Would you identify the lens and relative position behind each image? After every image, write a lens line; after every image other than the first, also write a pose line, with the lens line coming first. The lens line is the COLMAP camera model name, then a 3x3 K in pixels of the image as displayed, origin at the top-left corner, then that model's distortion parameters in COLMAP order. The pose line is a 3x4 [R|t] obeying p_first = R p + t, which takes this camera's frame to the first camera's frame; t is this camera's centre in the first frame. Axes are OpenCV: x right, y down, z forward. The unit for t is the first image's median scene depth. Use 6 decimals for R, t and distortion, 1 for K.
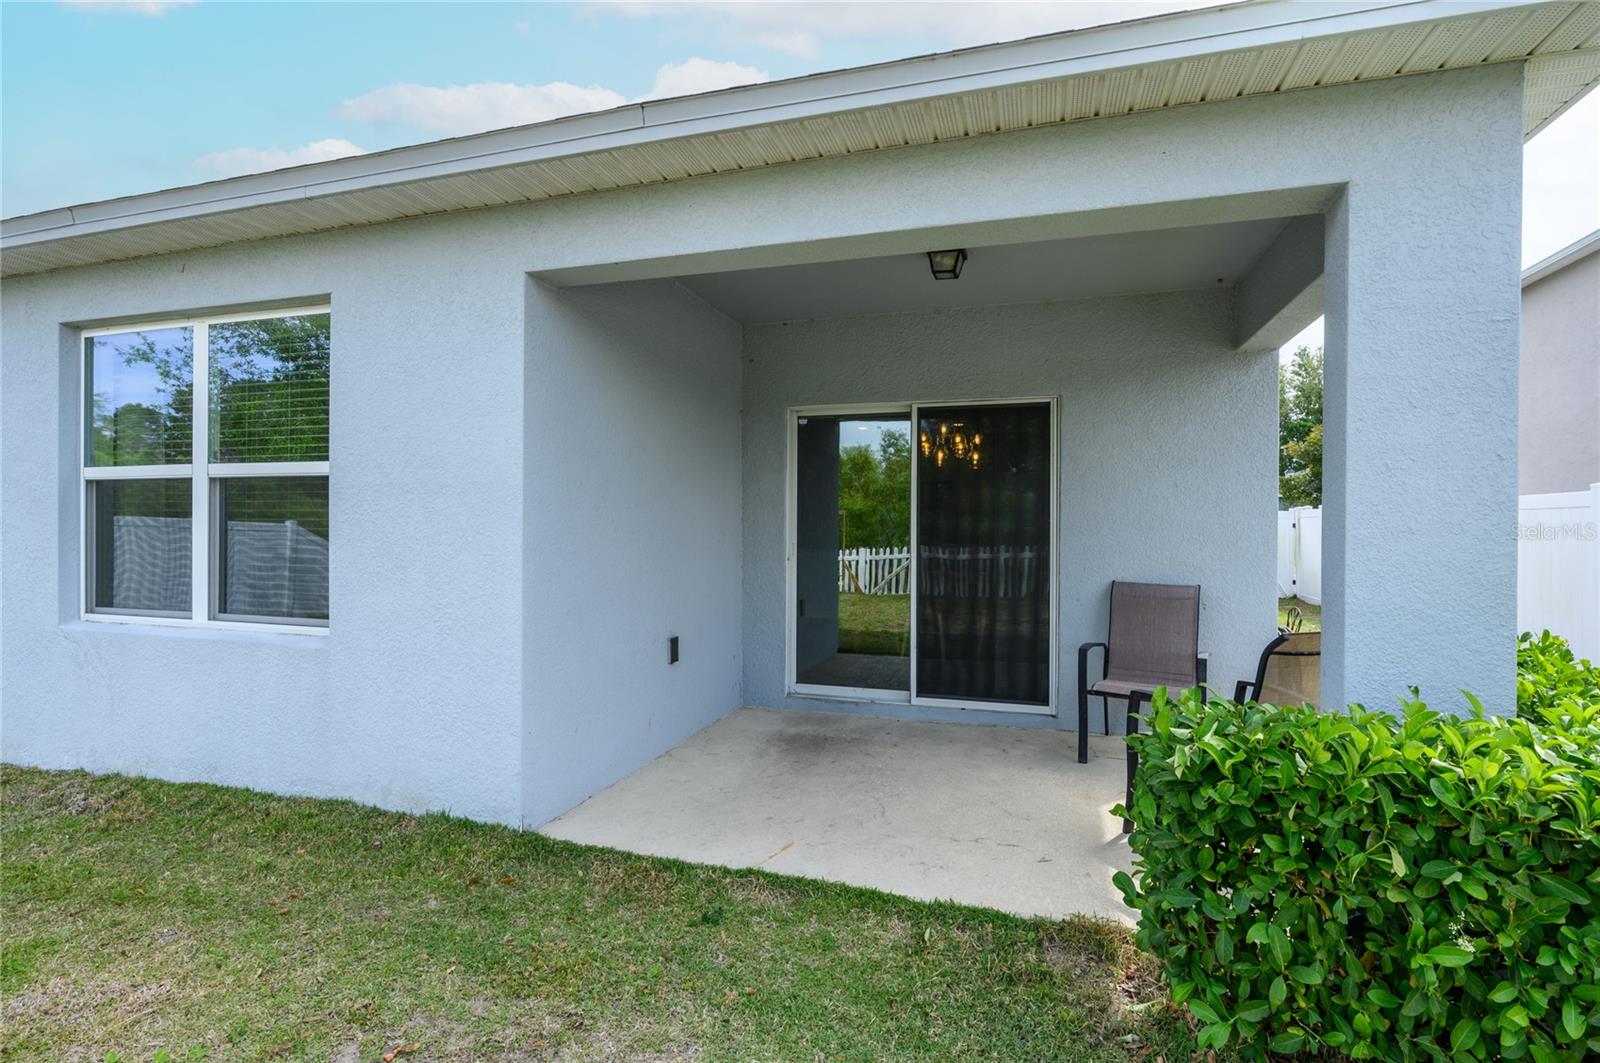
lens RADIAL K [[791.3, 0, 801.5], [0, 791.3, 527.2], [0, 0, 1]] dist [0.001090, 0.000081]
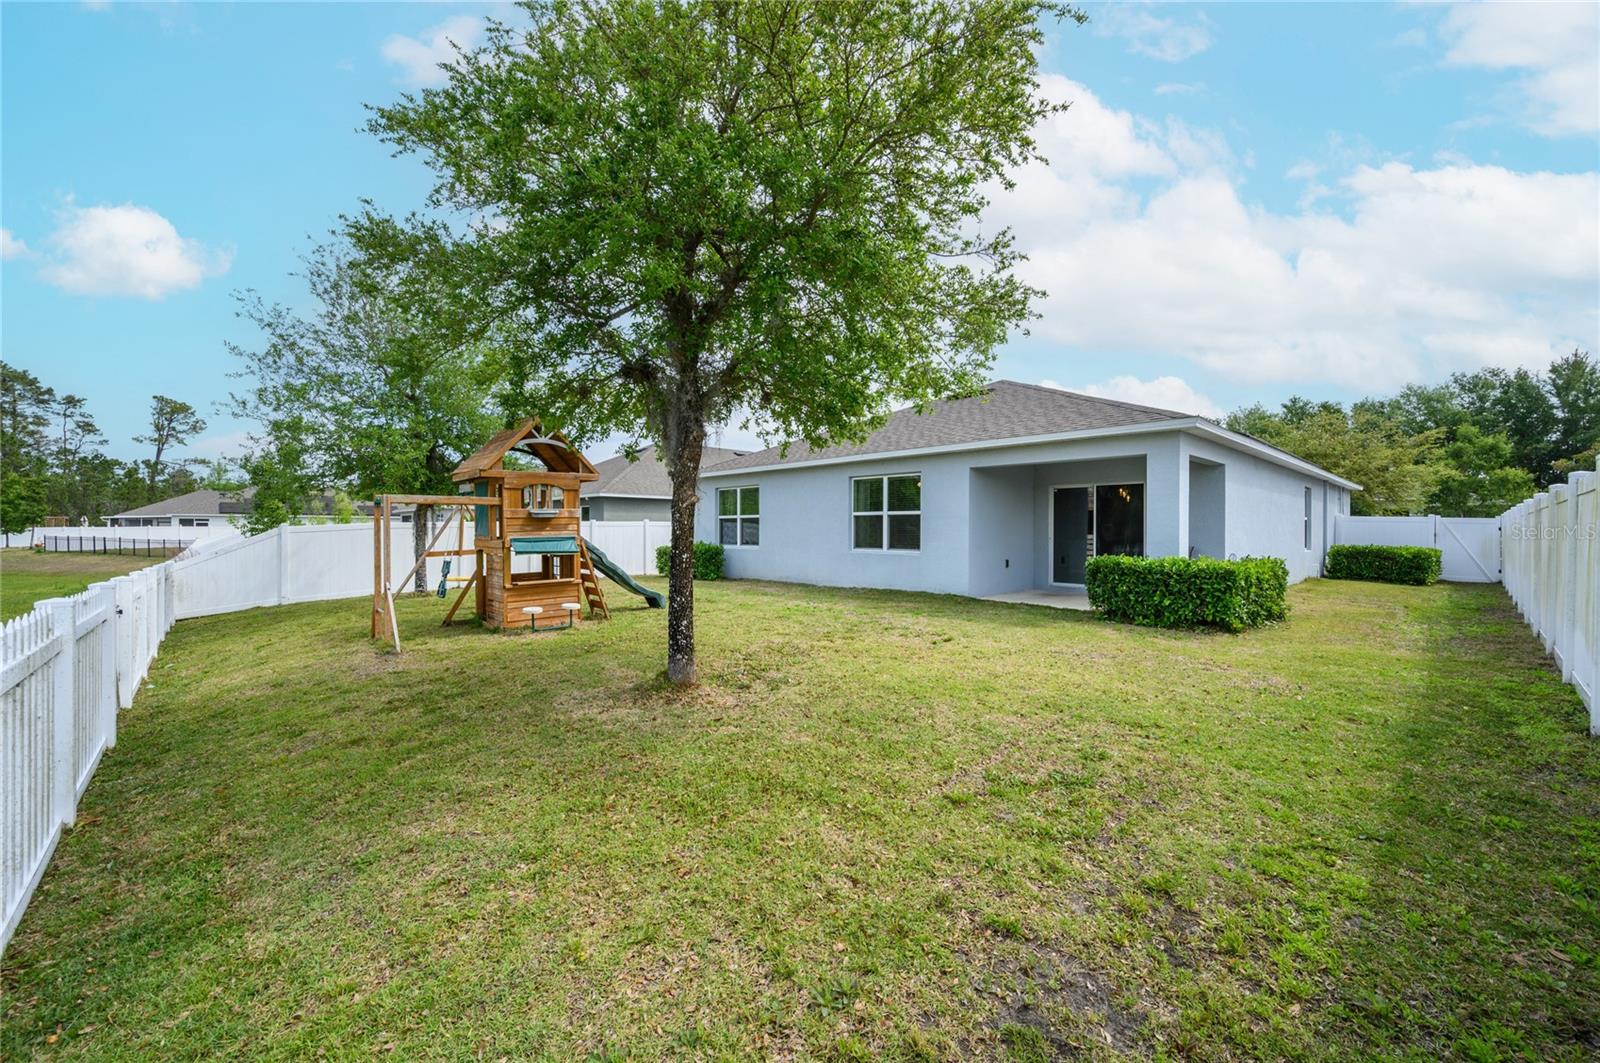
lens RADIAL K [[625.0, 0, 794.9], [0, 625.0, 527.7], [0, 0, 1]] dist [-0.002255, -0.000478]
pose [[0.874040, 0.000572, -0.485853, 0.386478], [-0.002935, 0.999987, -0.004103, 0.017551], [0.485845, 0.005012, 0.874031, -2.001500]]
